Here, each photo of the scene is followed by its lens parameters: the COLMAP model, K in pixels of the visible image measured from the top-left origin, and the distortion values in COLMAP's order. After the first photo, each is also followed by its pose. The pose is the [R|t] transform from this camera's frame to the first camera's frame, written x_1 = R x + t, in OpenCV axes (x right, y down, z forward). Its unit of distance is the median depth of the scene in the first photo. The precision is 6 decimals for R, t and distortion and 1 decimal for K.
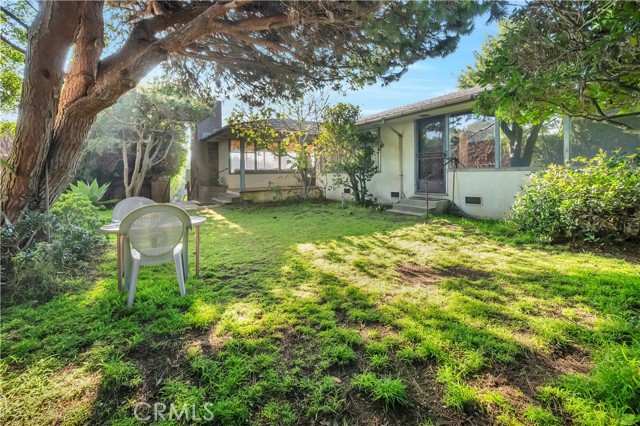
lens RADIAL K [[268.1, 0, 318.7], [0, 268.1, 176.9], [0, 0, 1]] dist [0.004394, -0.000350]
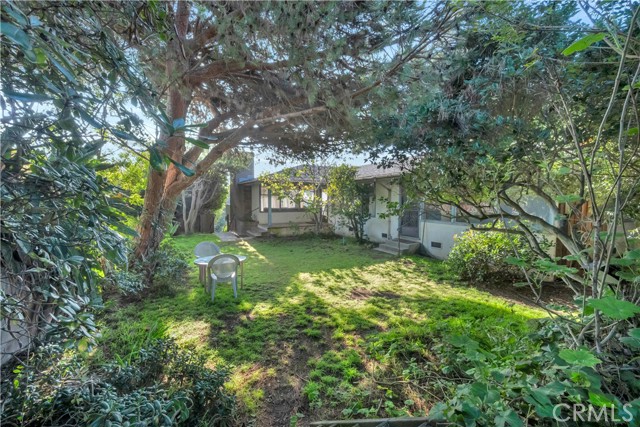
lens RADIAL K [[255.1, 0, 317.3], [0, 255.1, 212.8], [0, 0, 1]] dist [-0.002326, 0.000050]
pose [[0.994668, 0.023470, -0.100422, 0.093271], [-0.019538, 0.999010, 0.039962, -0.095176], [0.101260, -0.037787, 0.994142, -0.271065]]
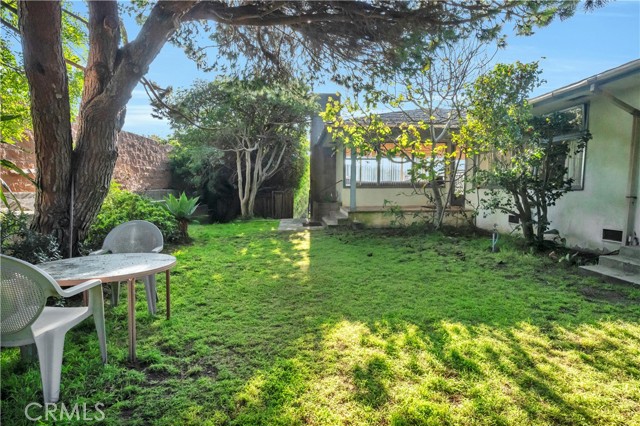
lens RADIAL K [[319.6, 0, 319.4], [0, 319.6, 216.4], [0, 0, 1]] dist [-0.004981, -0.001068]
pose [[0.868260, 0.060059, -0.492461, 0.109316], [-0.018692, 0.995901, 0.088502, -0.013101], [0.495758, -0.067638, 0.865823, 0.233781]]
